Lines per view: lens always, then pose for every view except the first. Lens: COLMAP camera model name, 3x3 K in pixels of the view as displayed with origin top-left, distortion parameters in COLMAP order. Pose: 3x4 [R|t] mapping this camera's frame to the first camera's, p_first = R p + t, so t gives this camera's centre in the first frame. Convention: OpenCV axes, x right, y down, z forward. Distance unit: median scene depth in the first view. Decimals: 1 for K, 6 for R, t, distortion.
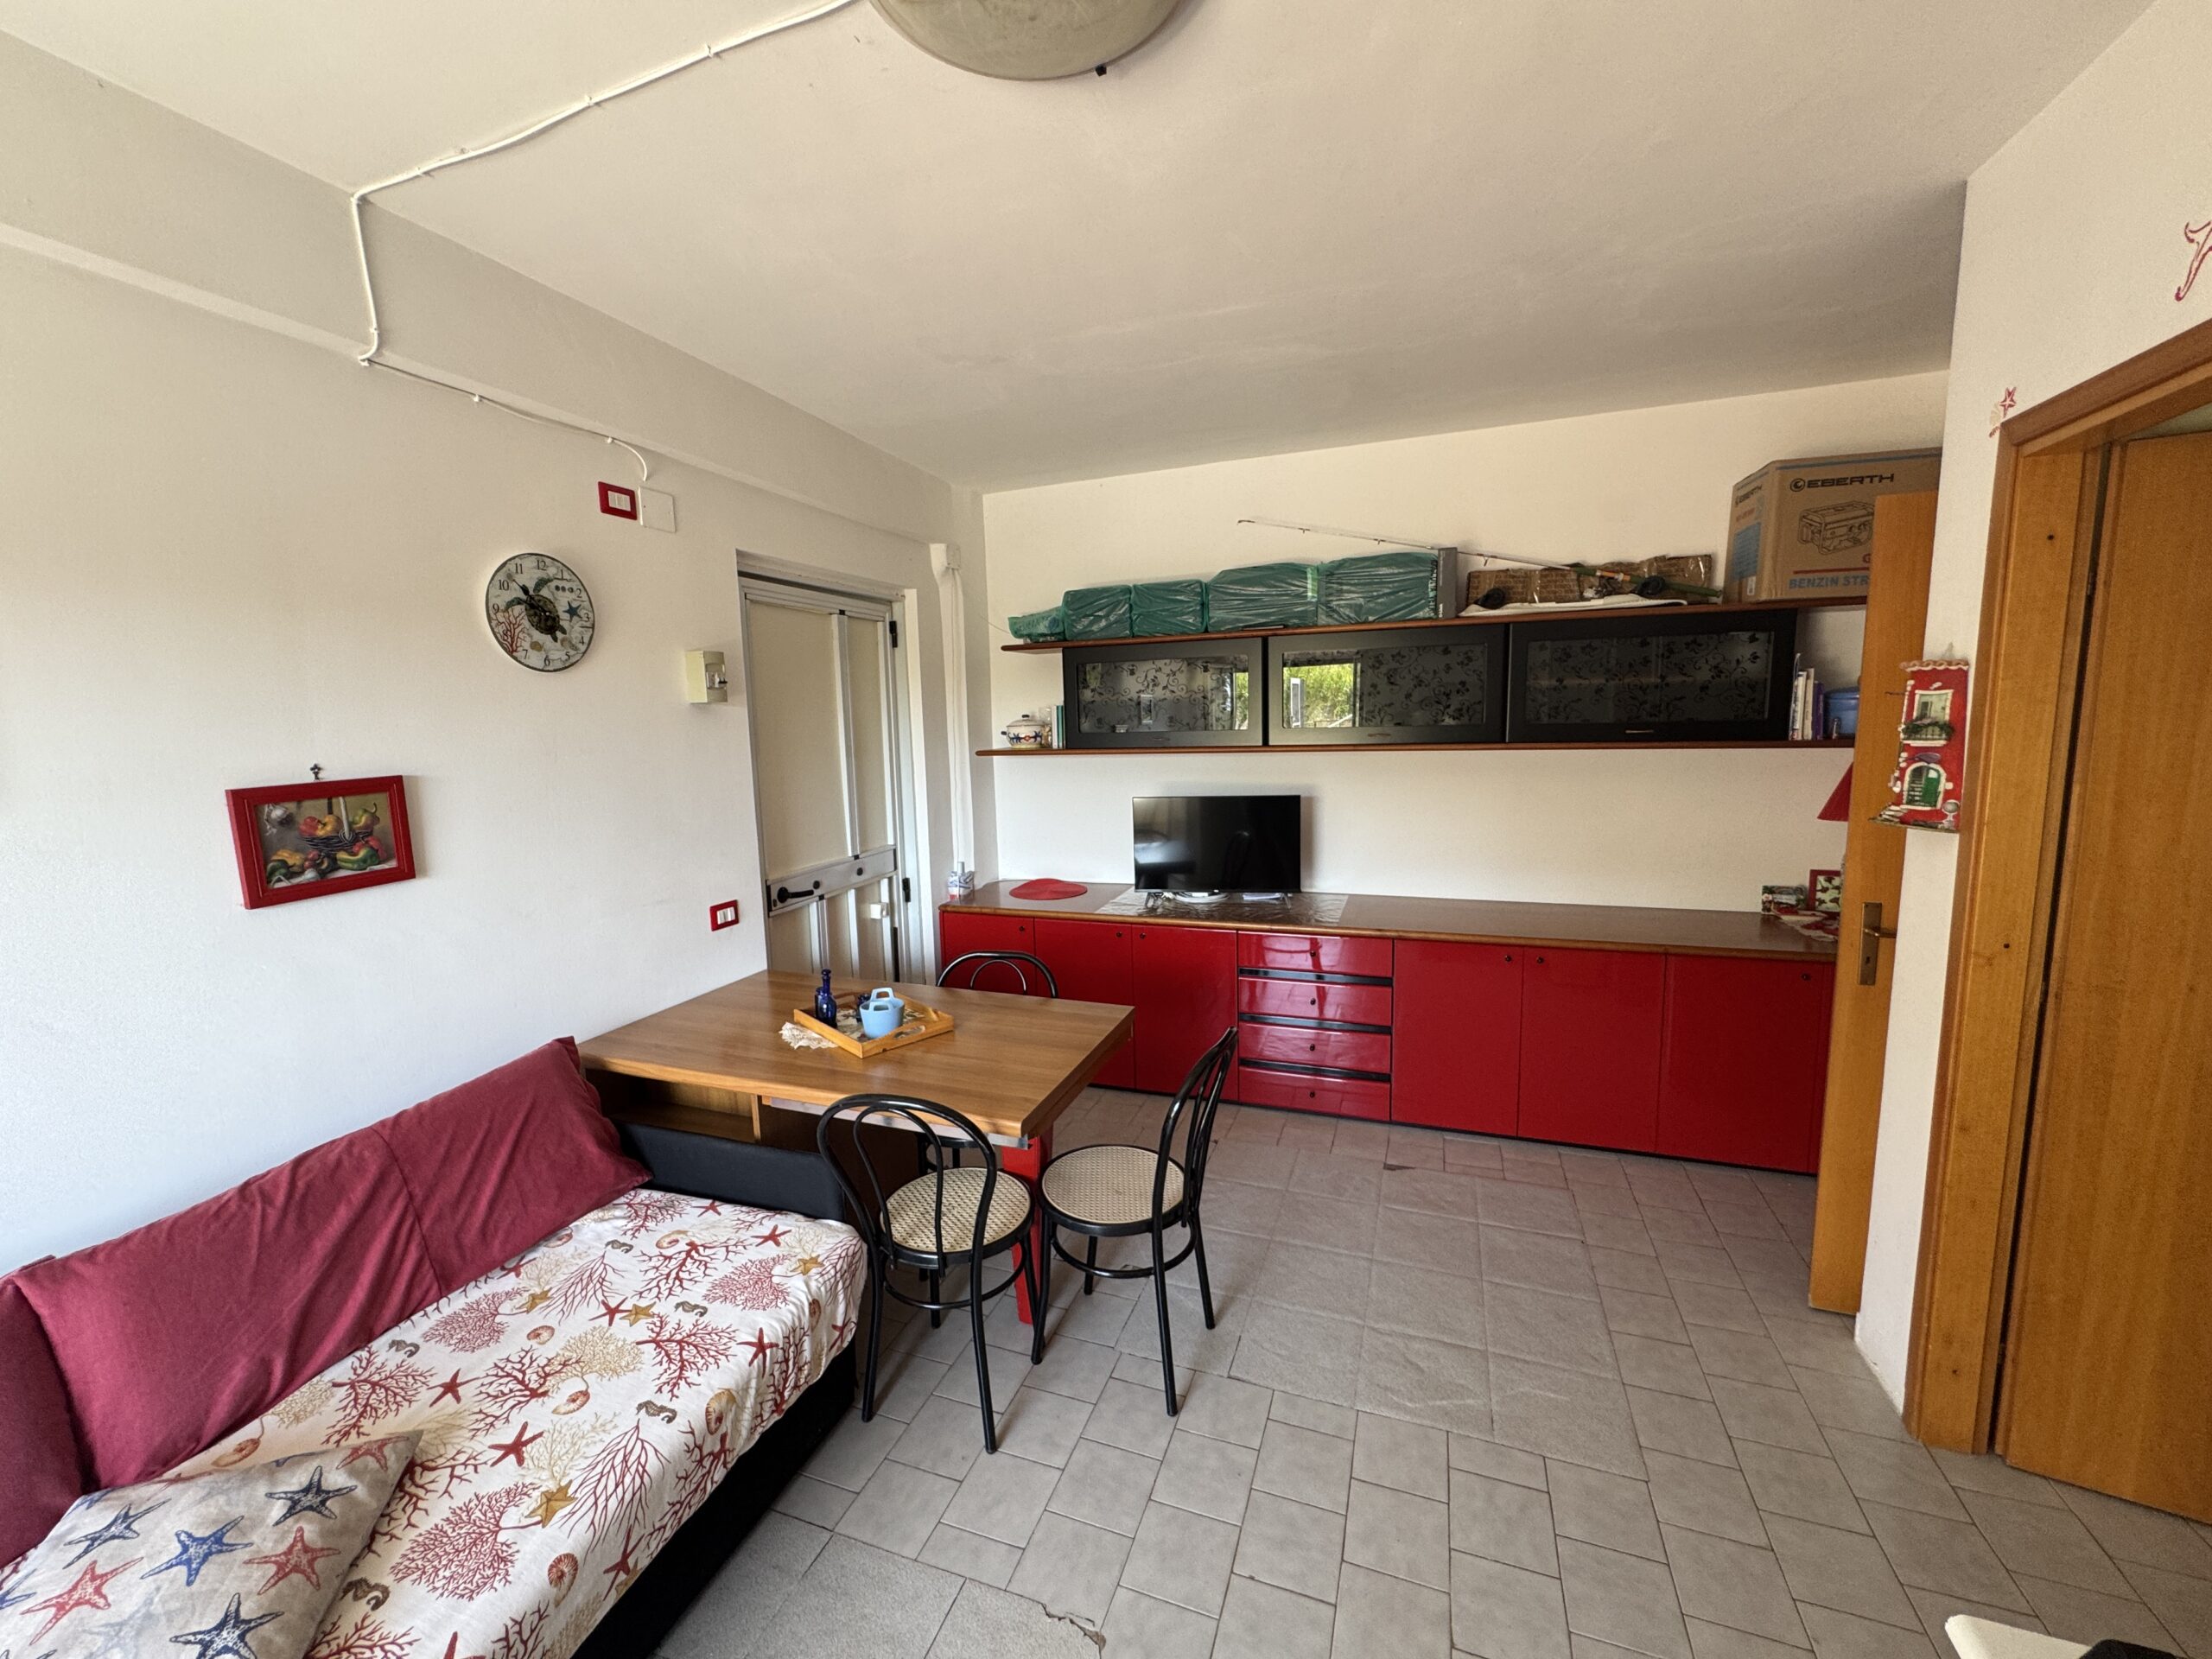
lens RADIAL K [[887.1, 0, 1097.1], [0, 887.1, 832.9], [0, 0, 1]] dist [-0.003179, 0.000290]
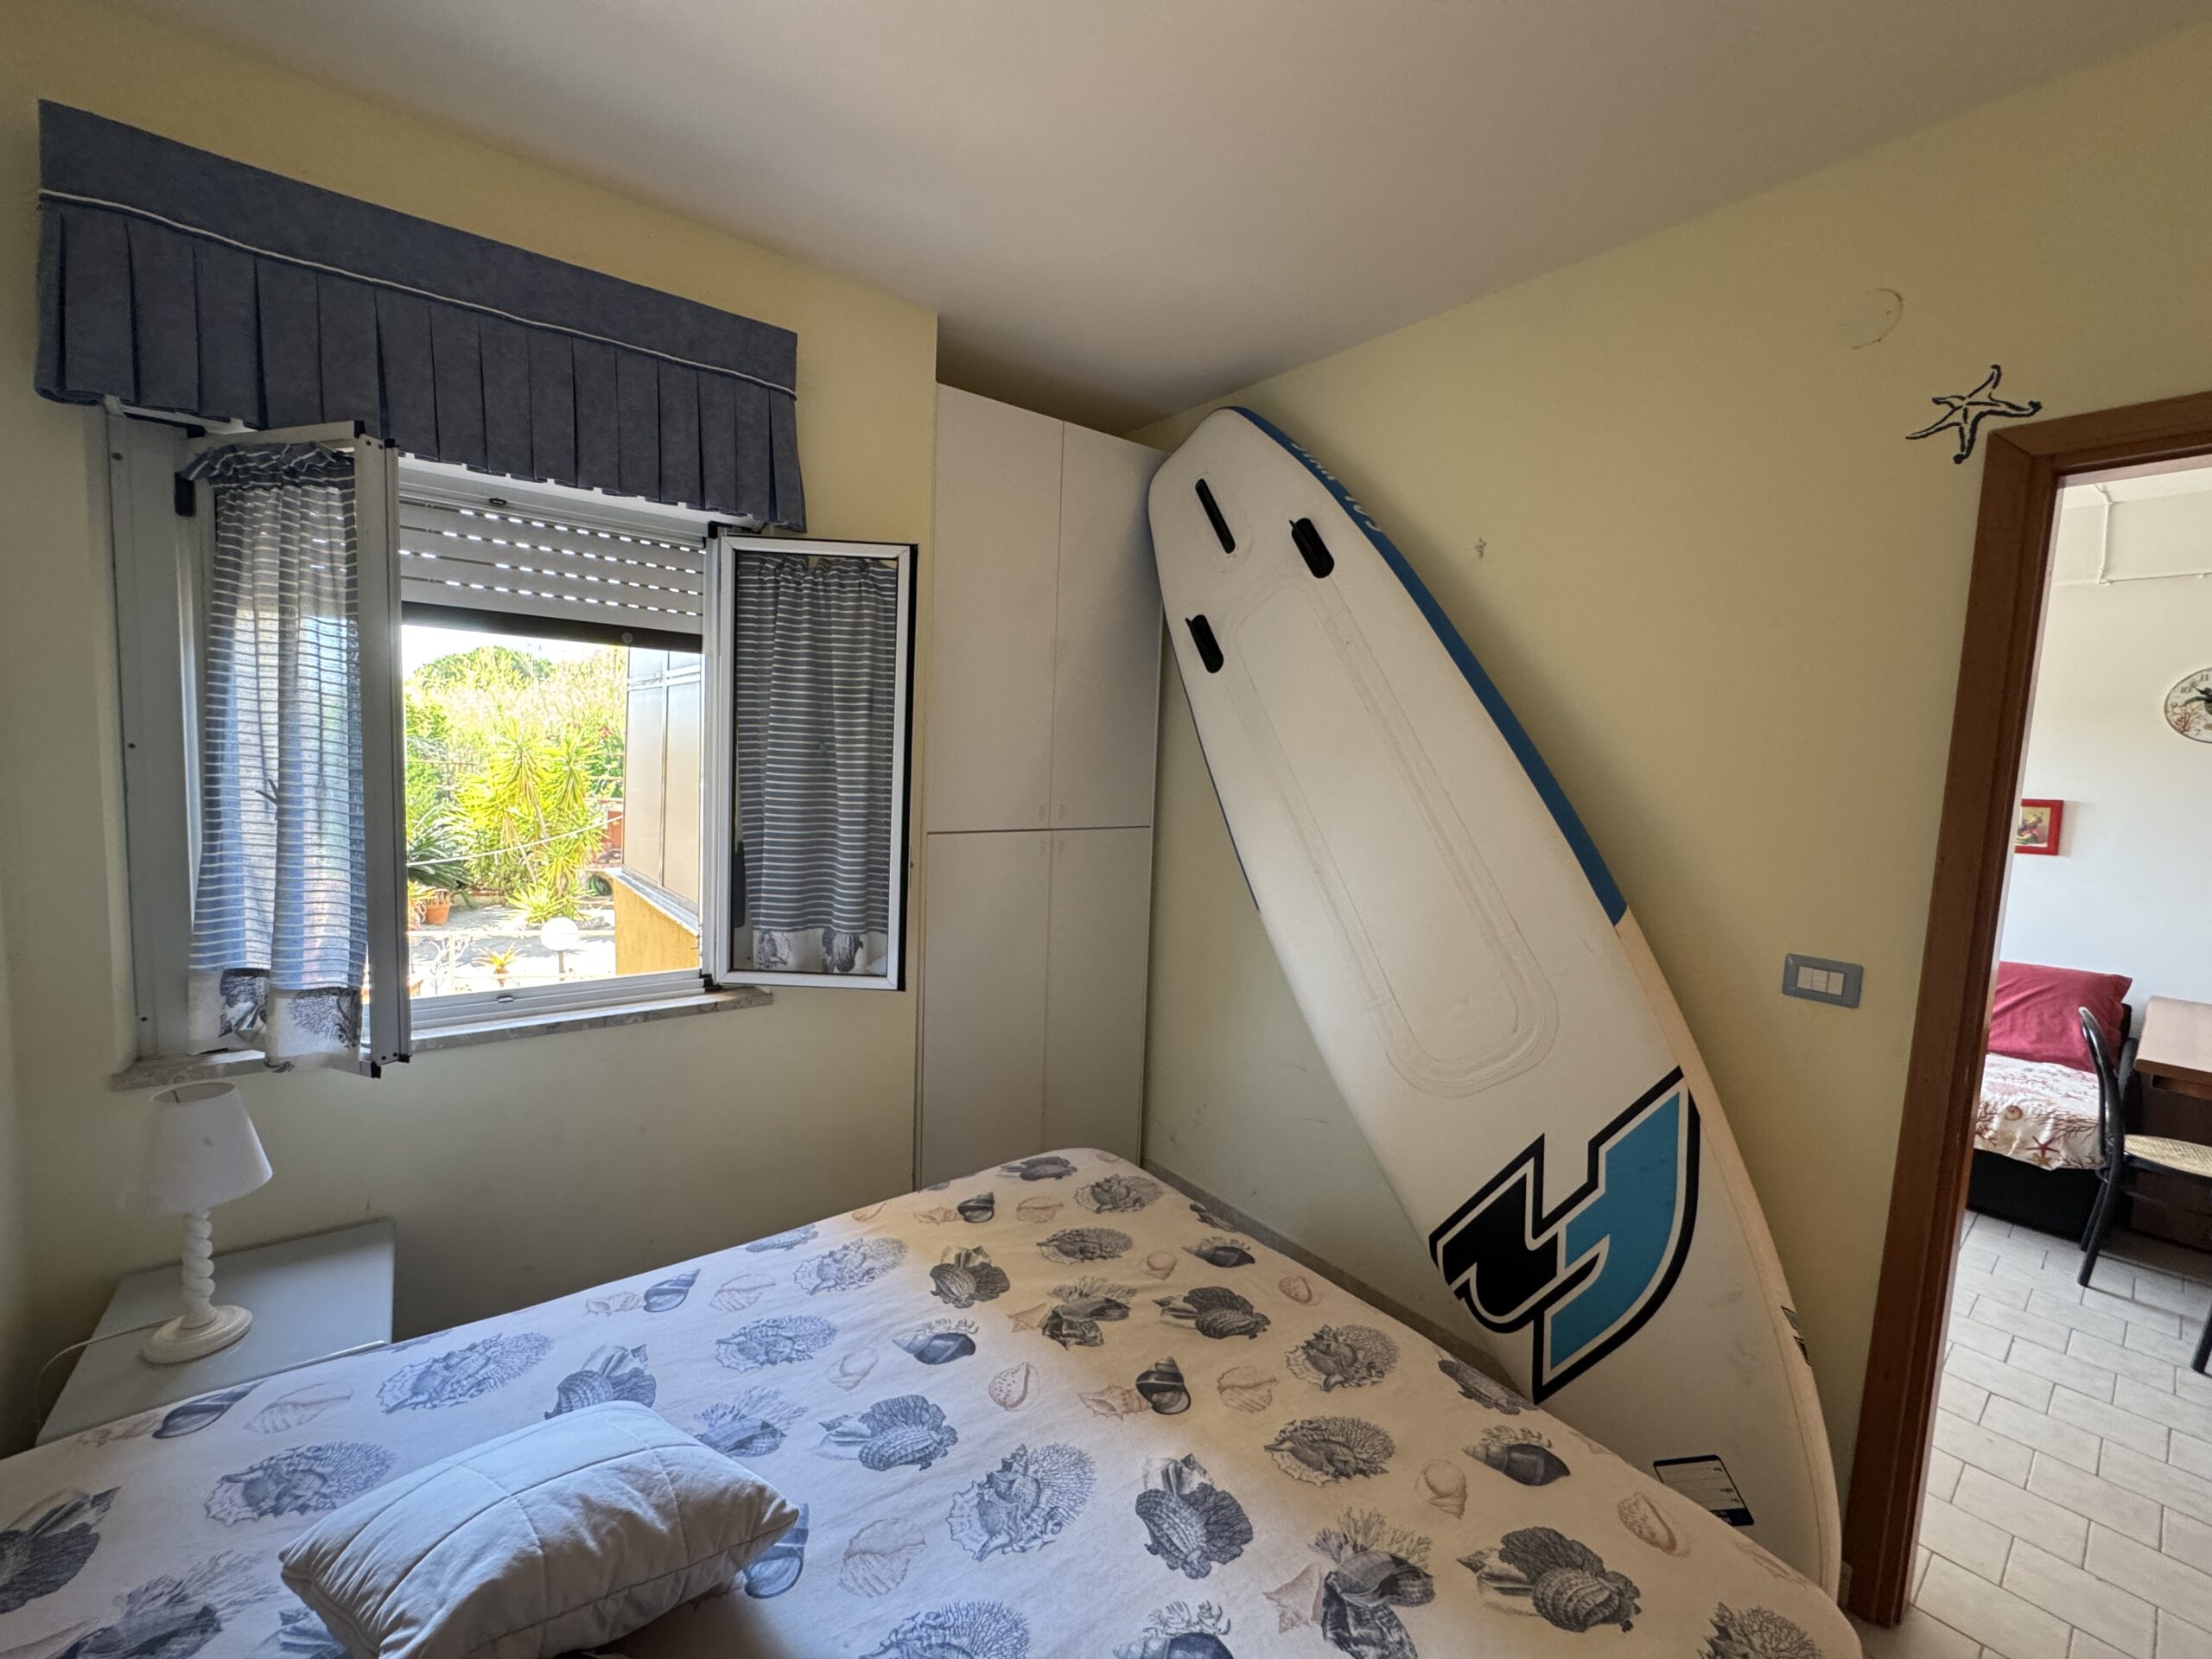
lens RADIAL K [[887.1, 0, 1099.5], [0, 887.1, 831.4], [0, 0, 1]] dist [-0.003179, 0.000290]
pose [[-0.513673, 0.076919, -0.854531, 1.999613], [-0.143880, 0.974147, 0.174175, -0.034604], [0.845836, 0.212419, -0.489325, 0.218335]]
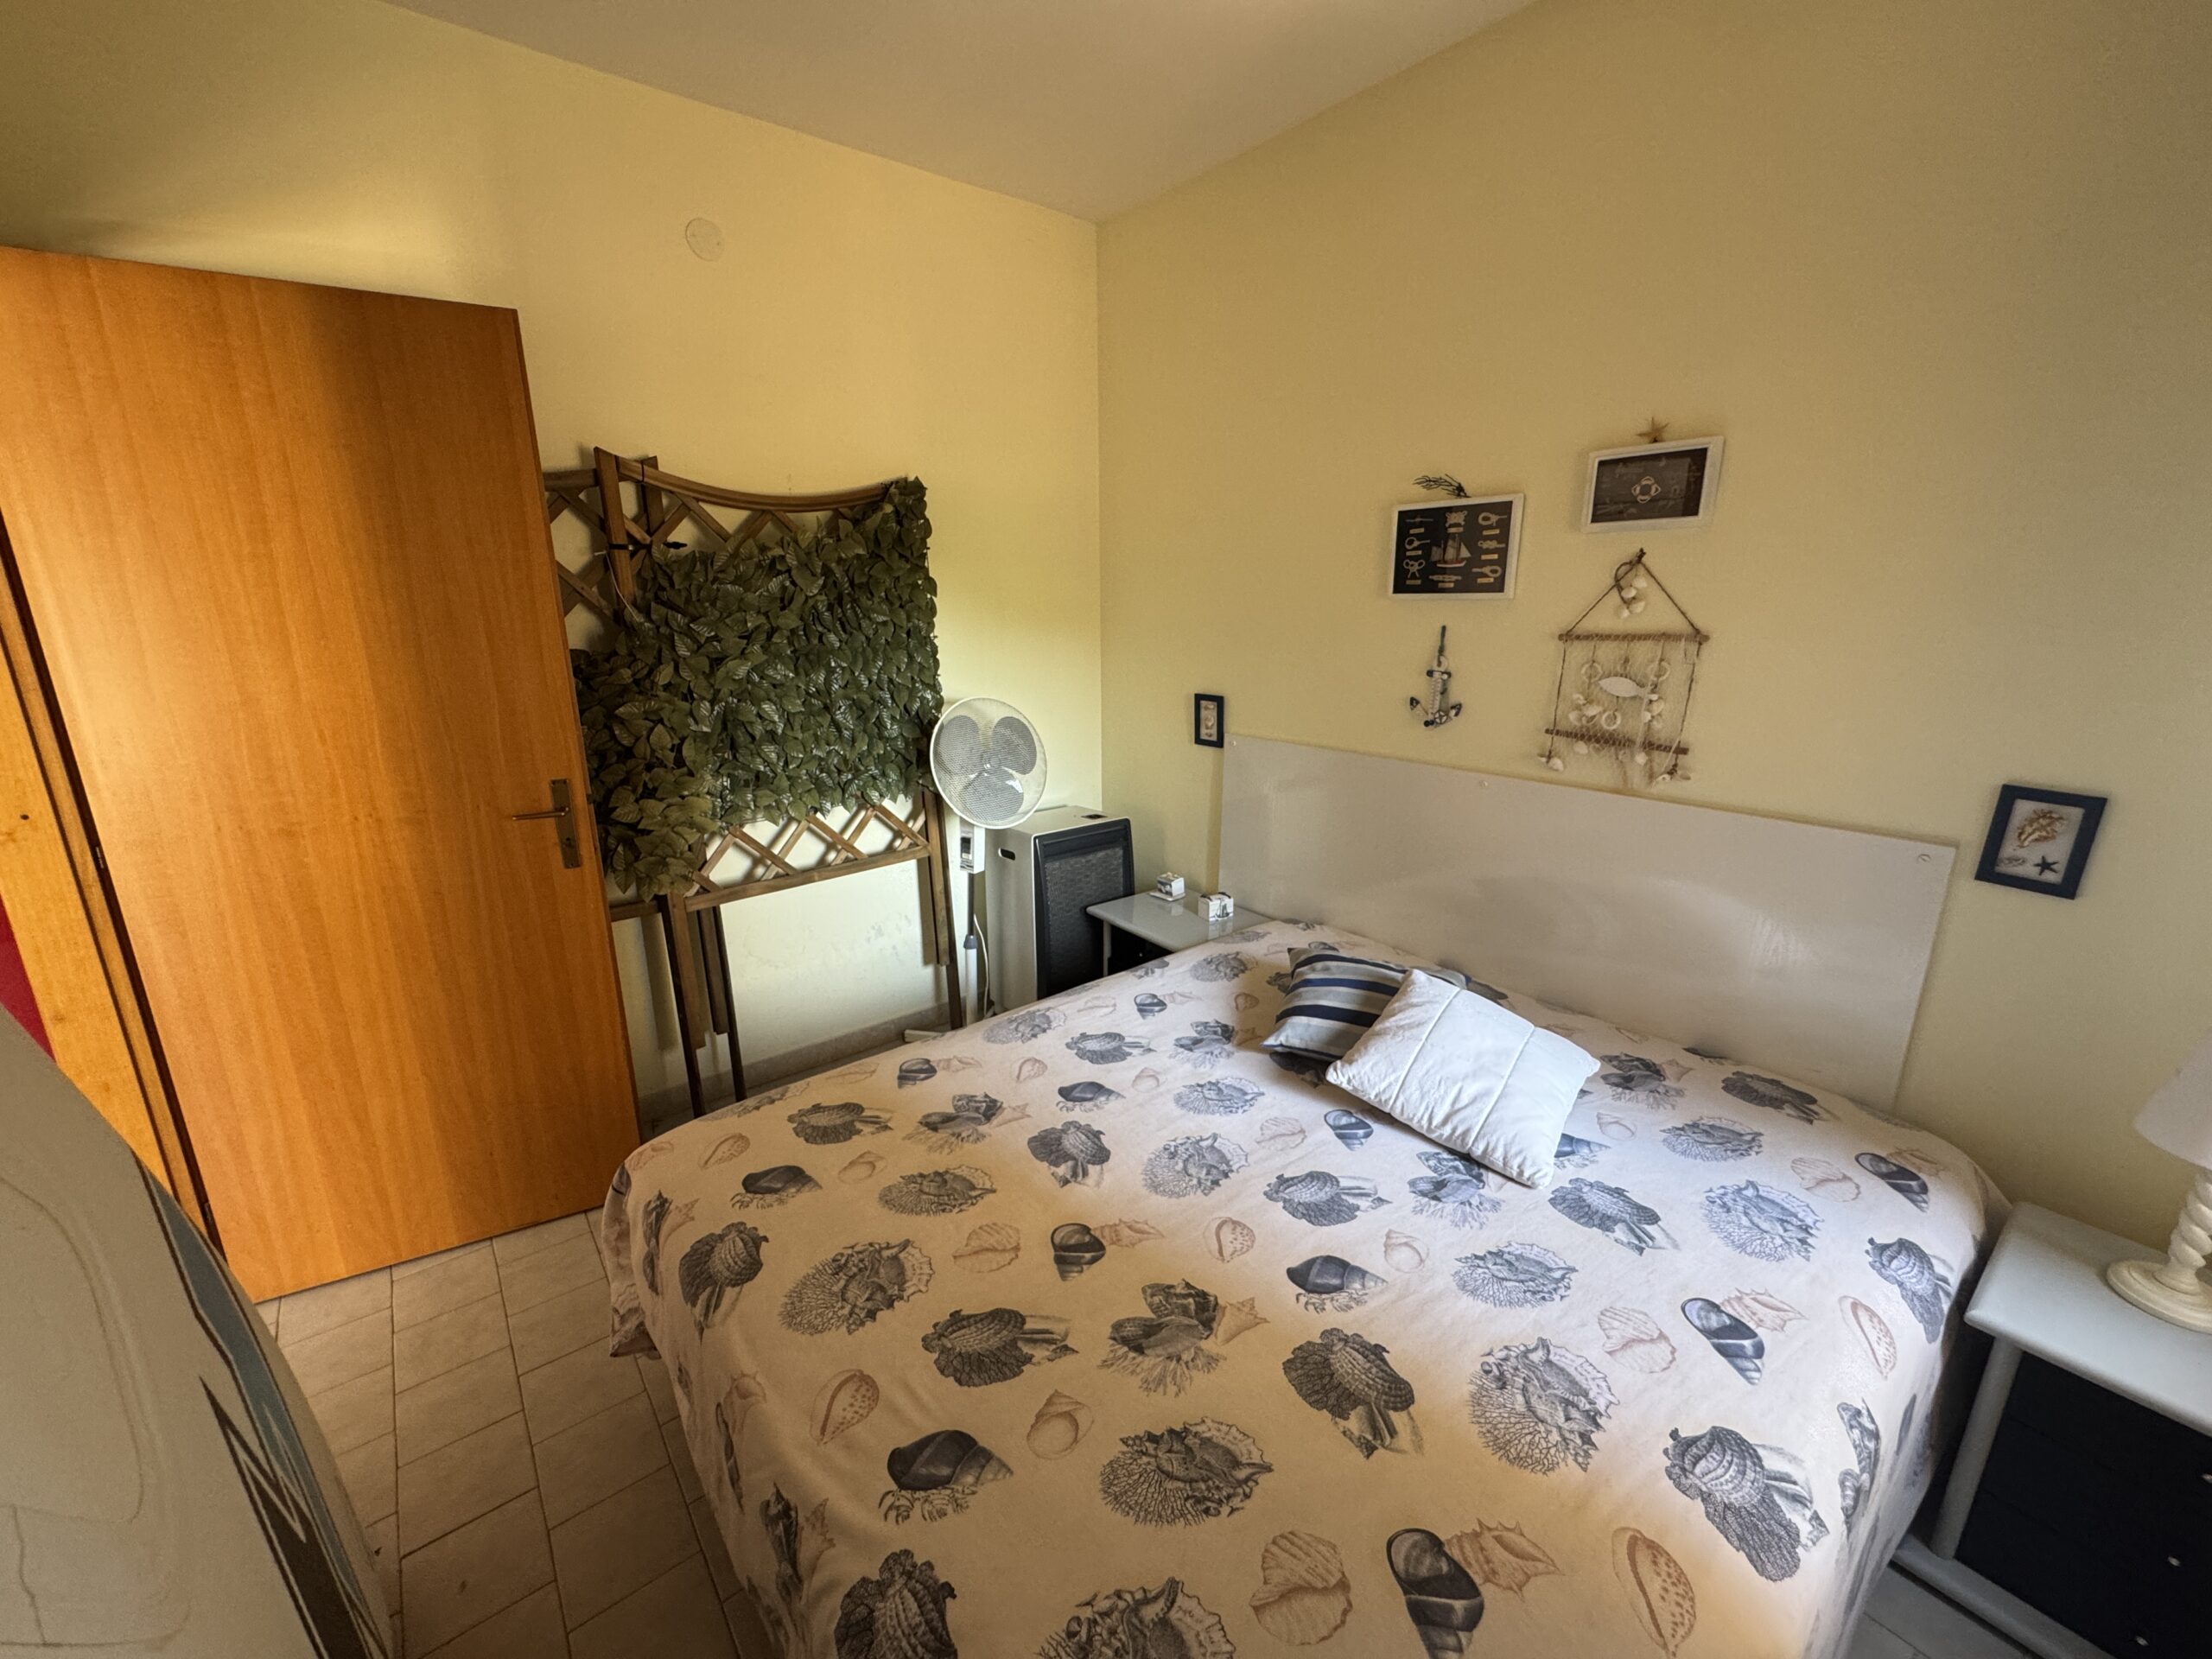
lens RADIAL K [[887.1, 0, 1096.8], [0, 887.1, 833.6], [0, 0, 1]] dist [-0.003179, 0.000290]
pose [[0.515517, -0.196444, 0.834057, 0.809352], [0.102932, 0.980515, 0.167318, 0.101085], [-0.850674, -0.000404, 0.525693, -0.411592]]
